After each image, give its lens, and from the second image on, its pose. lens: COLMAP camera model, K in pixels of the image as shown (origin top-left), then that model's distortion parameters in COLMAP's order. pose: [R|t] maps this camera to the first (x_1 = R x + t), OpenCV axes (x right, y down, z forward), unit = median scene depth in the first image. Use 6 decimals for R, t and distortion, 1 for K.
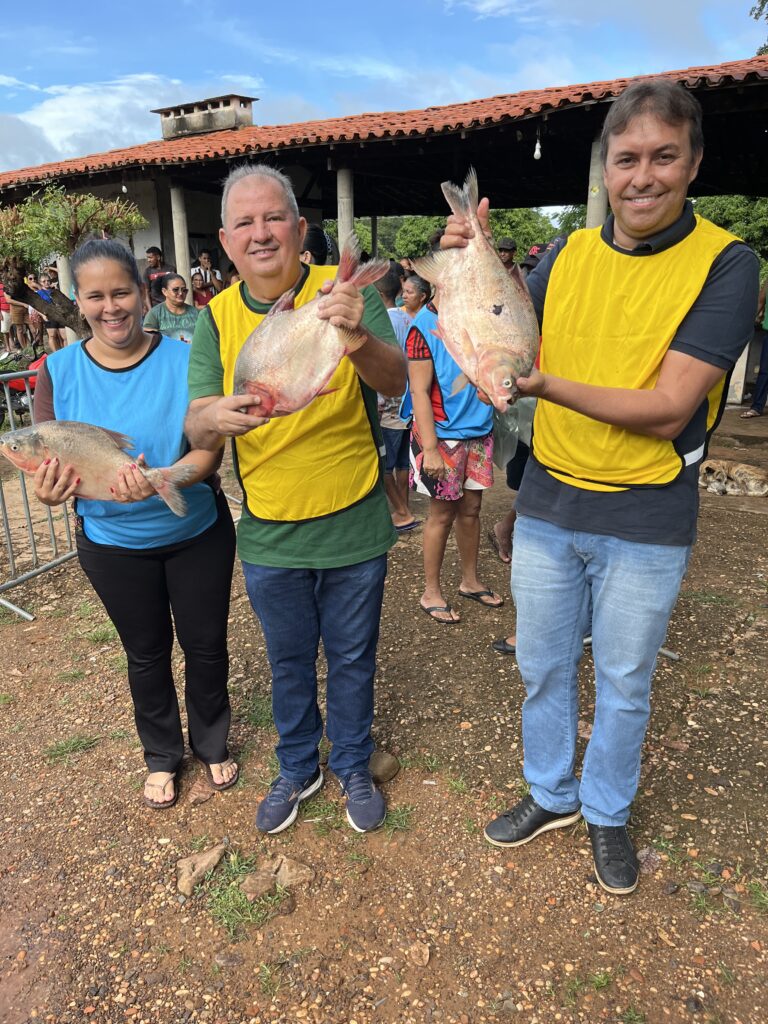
lens RADIAL K [[778.6, 0, 387.3], [0, 778.6, 506.7], [0, 0, 1]] dist [0.078566, -0.110541]
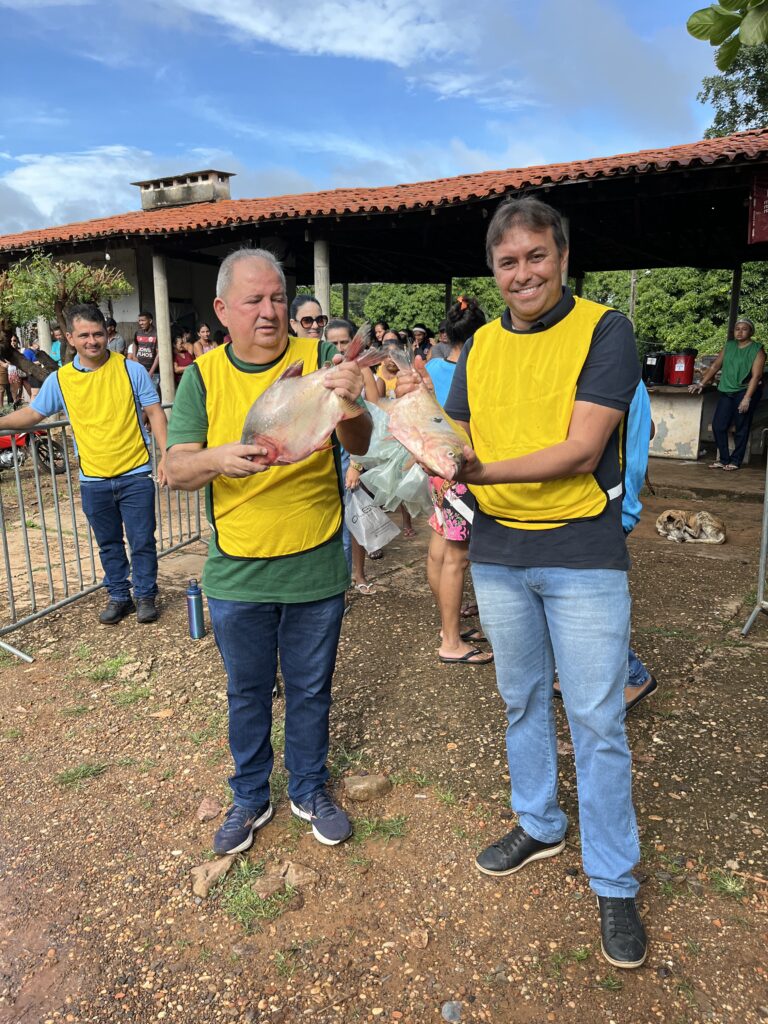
lens RADIAL K [[778.6, 0, 386.5], [0, 778.6, 503.0], [0, 0, 1]] dist [0.078566, -0.110541]
pose [[0.999241, -0.003754, 0.038782, -0.018830], [0.006852, 0.996766, -0.080064, 0.018308], [-0.038356, 0.080269, 0.996035, -0.063201]]
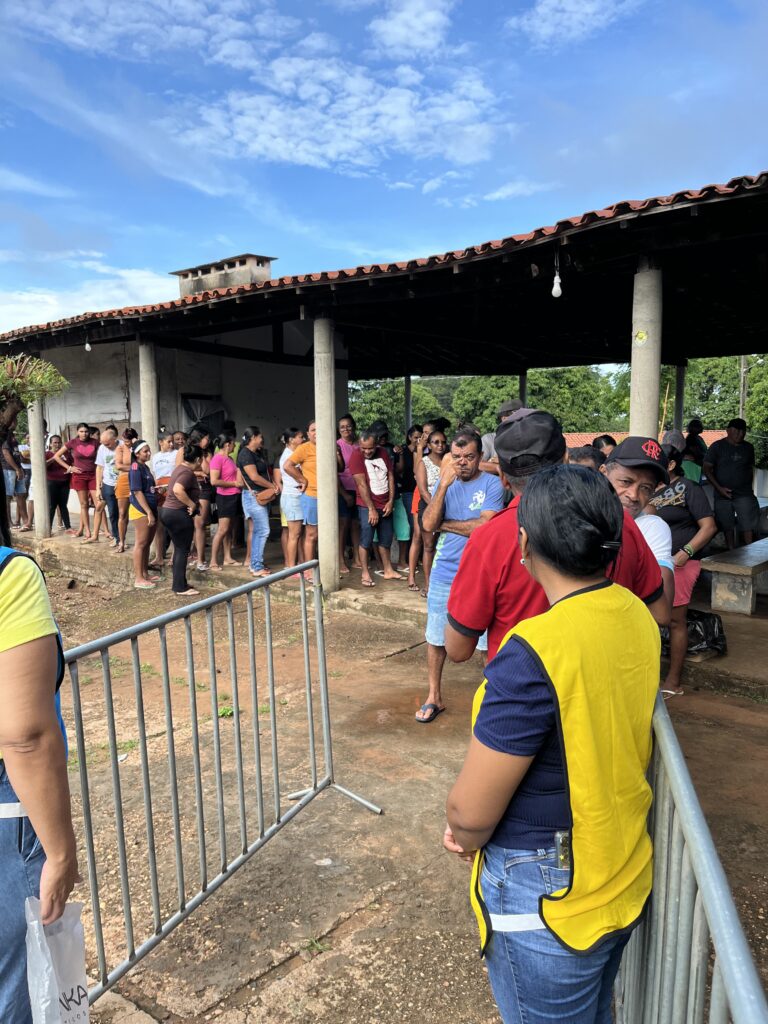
lens RADIAL K [[778.6, 0, 388.1], [0, 778.6, 513.3], [0, 0, 1]] dist [0.078566, -0.110541]
pose [[0.996595, 0.008782, -0.081988, 0.176221], [-0.023535, 0.983247, -0.180751, -0.206038], [0.079027, 0.182065, 0.980106, 0.581907]]
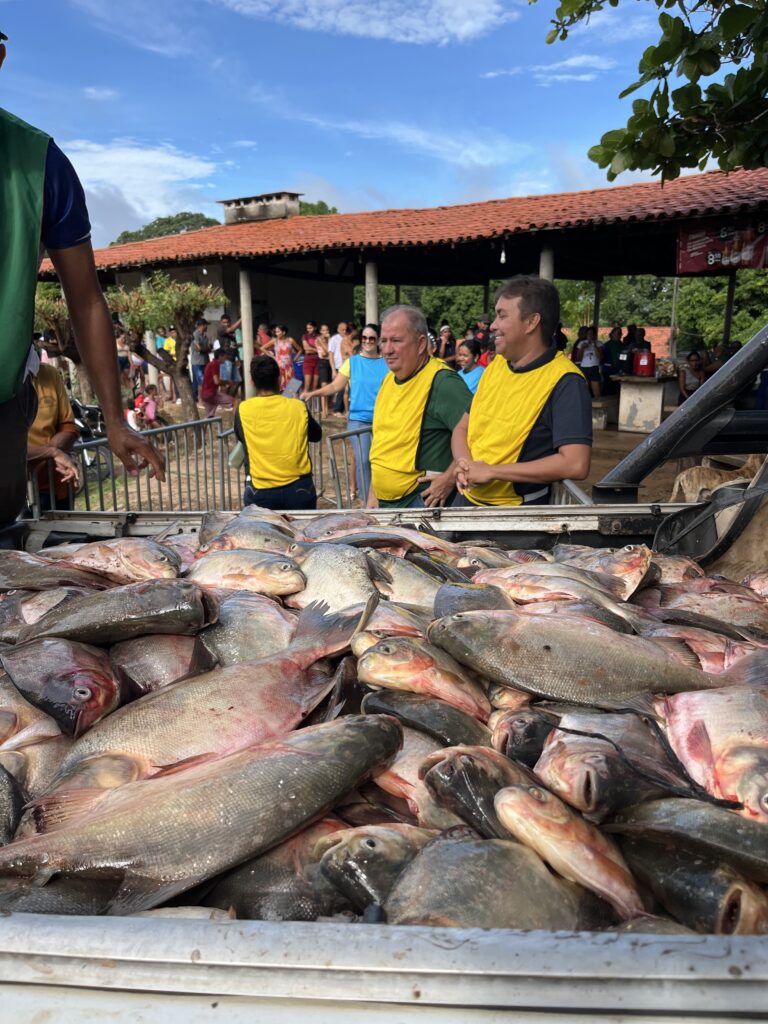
lens RADIAL K [[778.6, 0, 402.6], [0, 778.6, 497.4], [0, 0, 1]] dist [0.078566, -0.110541]
pose [[0.999837, 0.009397, -0.015386, 0.056885], [-0.010461, 0.997454, -0.070543, 0.169101], [0.014684, 0.070692, 0.997390, -0.748826]]
